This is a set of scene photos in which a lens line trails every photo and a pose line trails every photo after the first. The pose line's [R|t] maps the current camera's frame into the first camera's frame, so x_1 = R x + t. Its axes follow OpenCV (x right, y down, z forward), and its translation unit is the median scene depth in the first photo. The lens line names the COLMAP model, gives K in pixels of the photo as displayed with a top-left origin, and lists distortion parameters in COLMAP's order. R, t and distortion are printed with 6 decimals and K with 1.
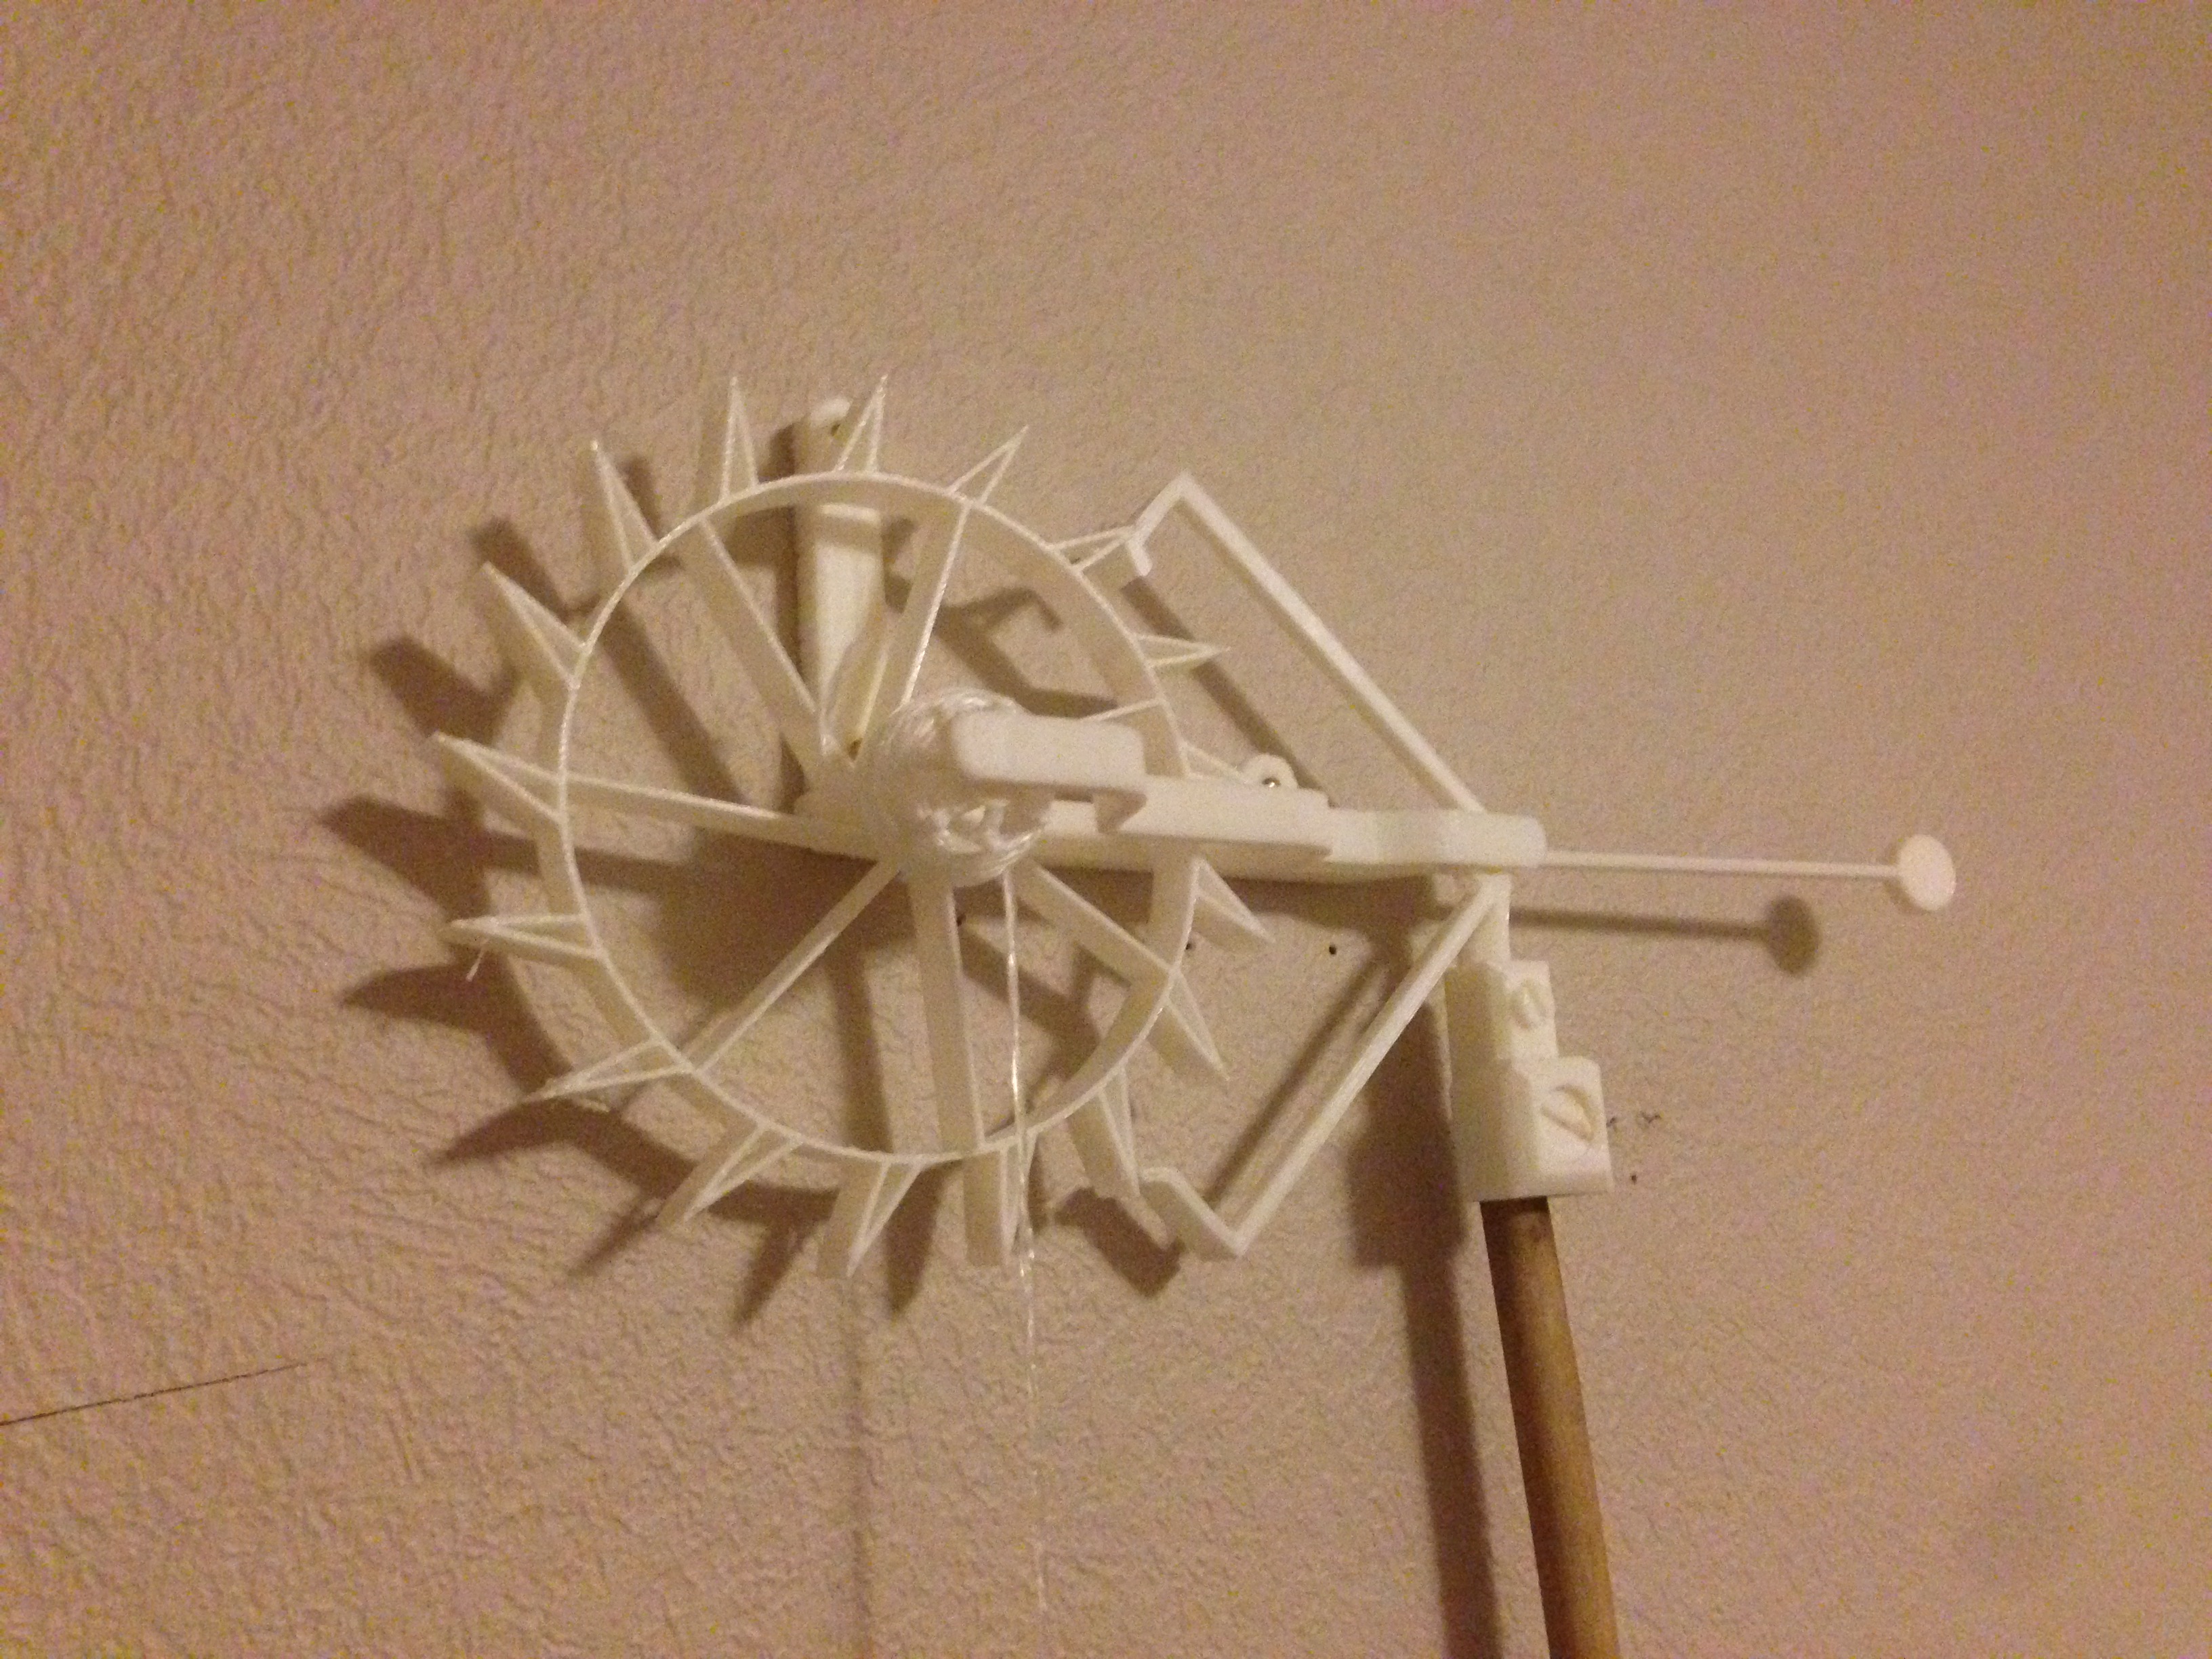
lens RADIAL K [[2139.0, 0, 1097.7], [0, 2139.0, 845.2], [0, 0, 1]] dist [0.086913, 0.000000]
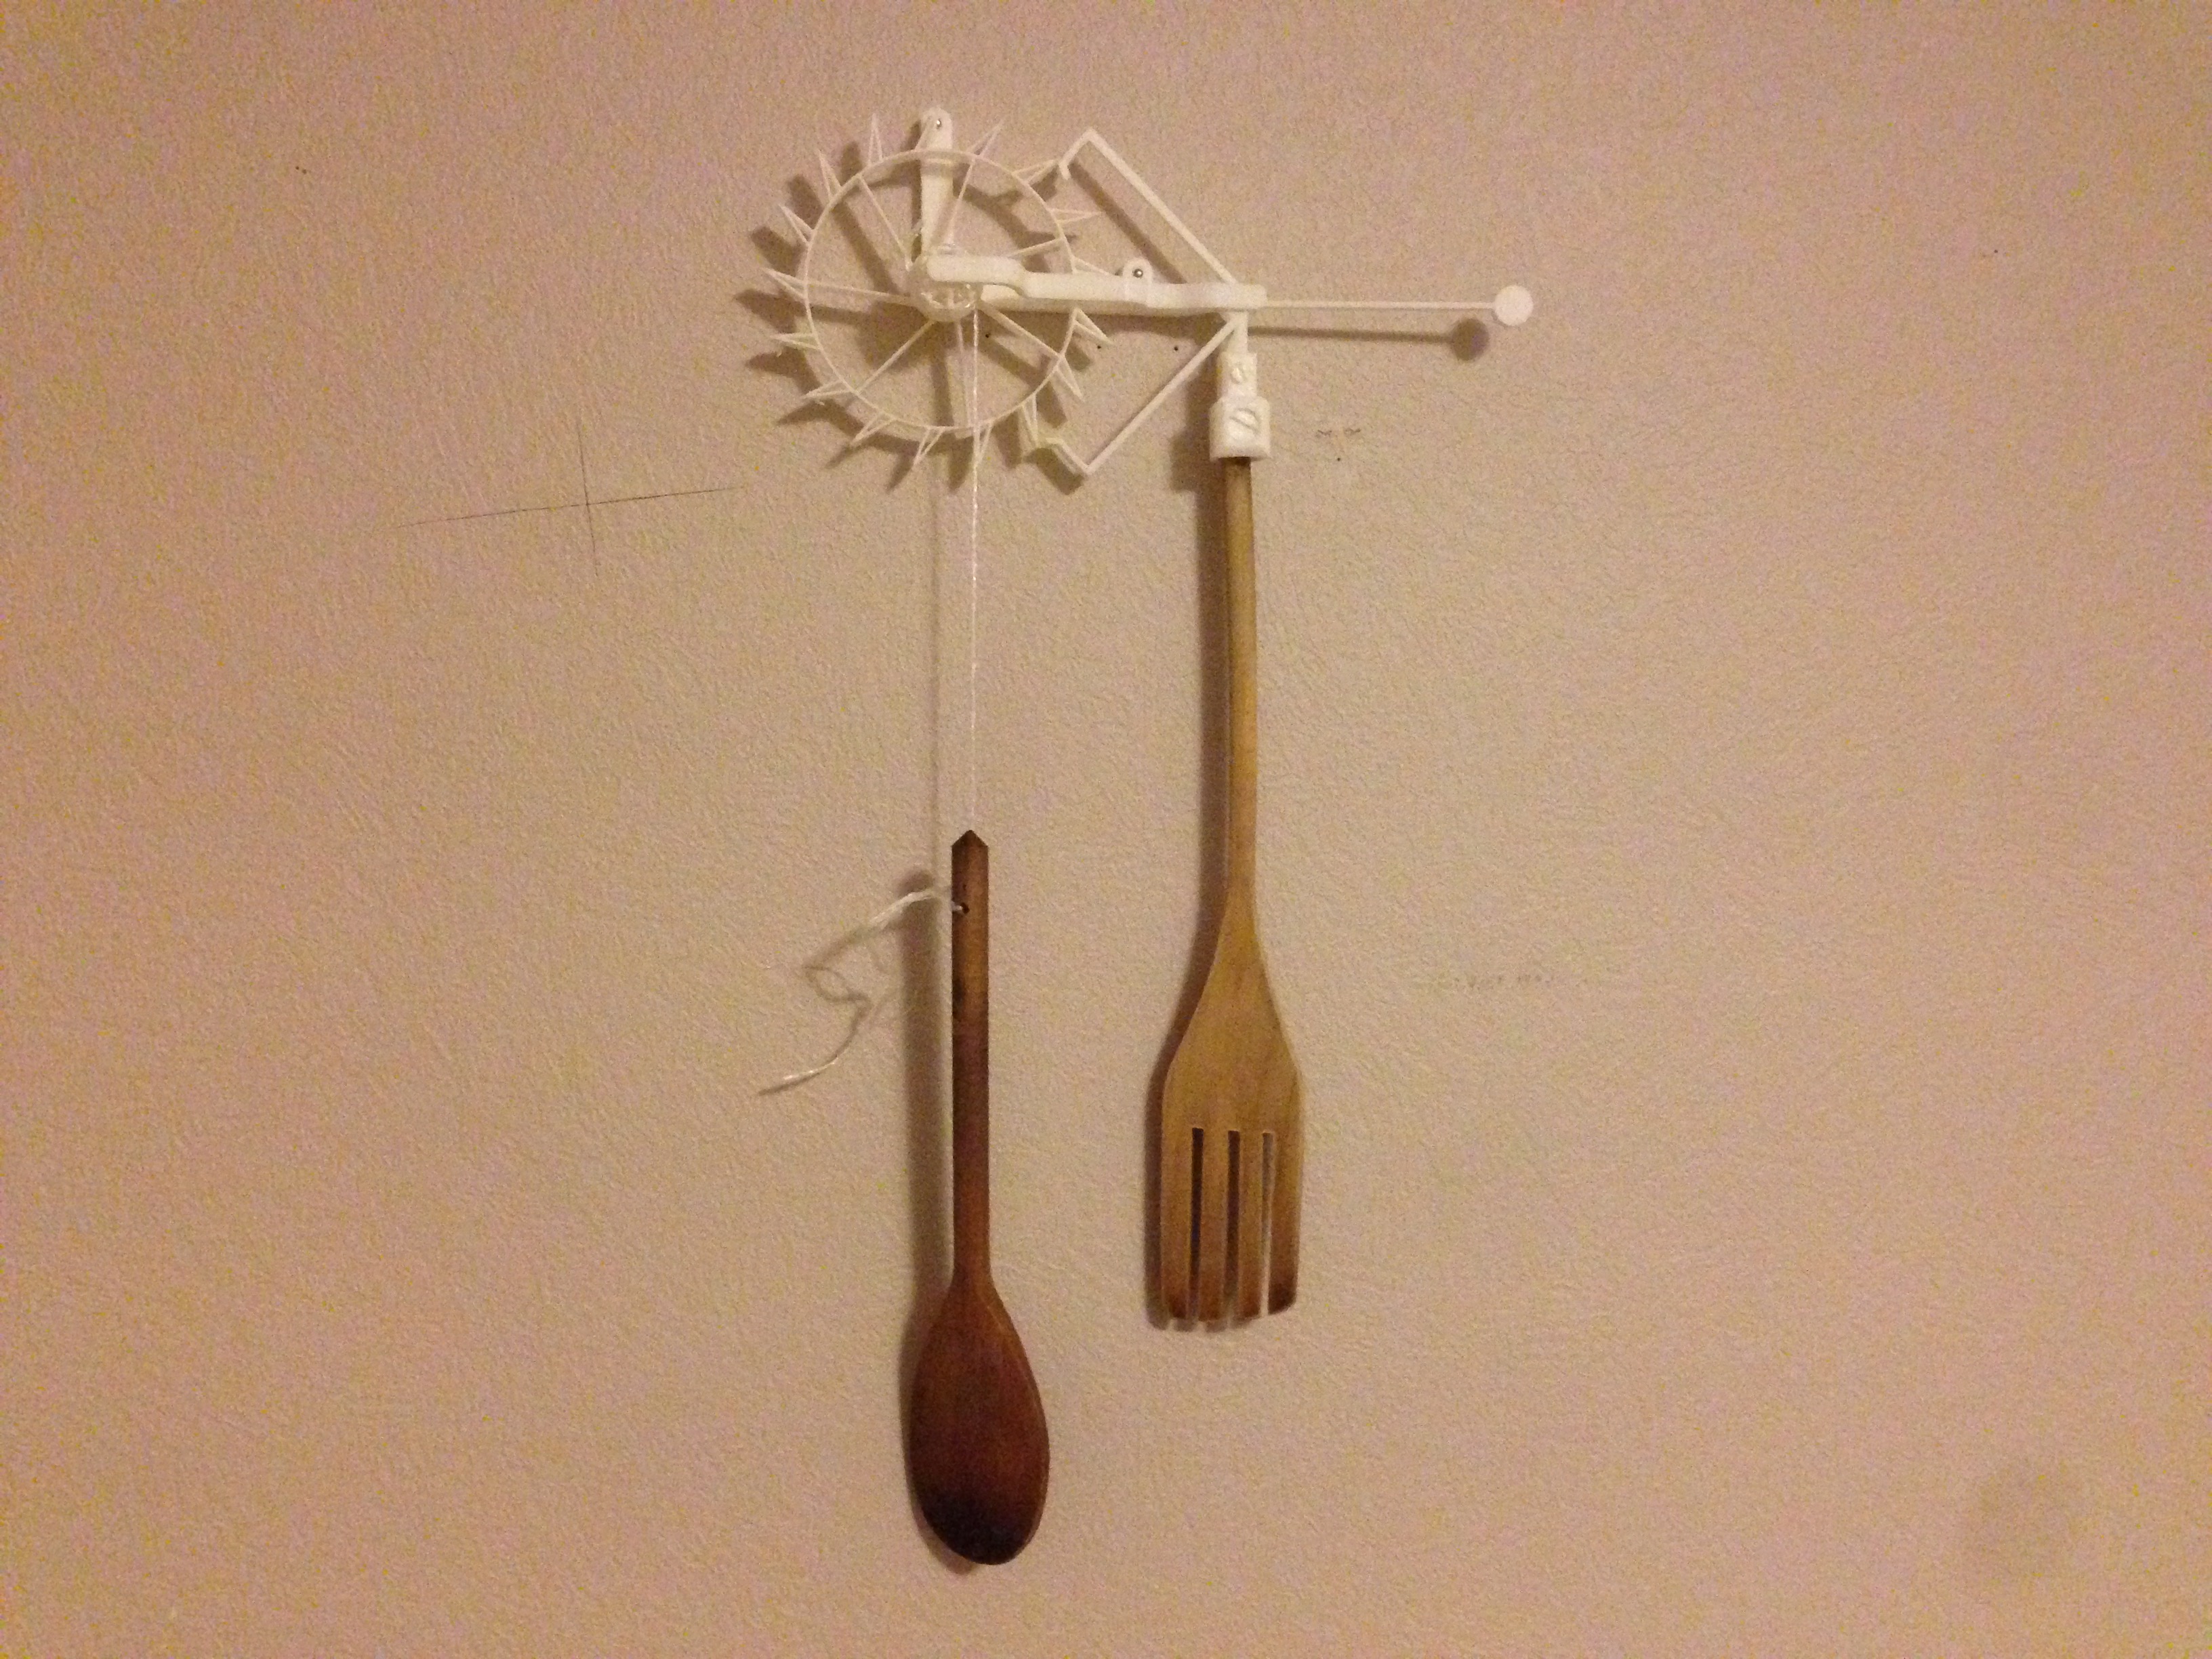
lens RADIAL K [[2139.0, 0, 1098.5], [0, 2139.0, 844.3], [0, 0, 1]] dist [0.086913, 0.000000]
pose [[0.935520, 0.072546, -0.345744, 0.961324], [0.018621, 0.967201, 0.253328, -0.023040], [0.352782, -0.243432, 0.903485, -1.339134]]
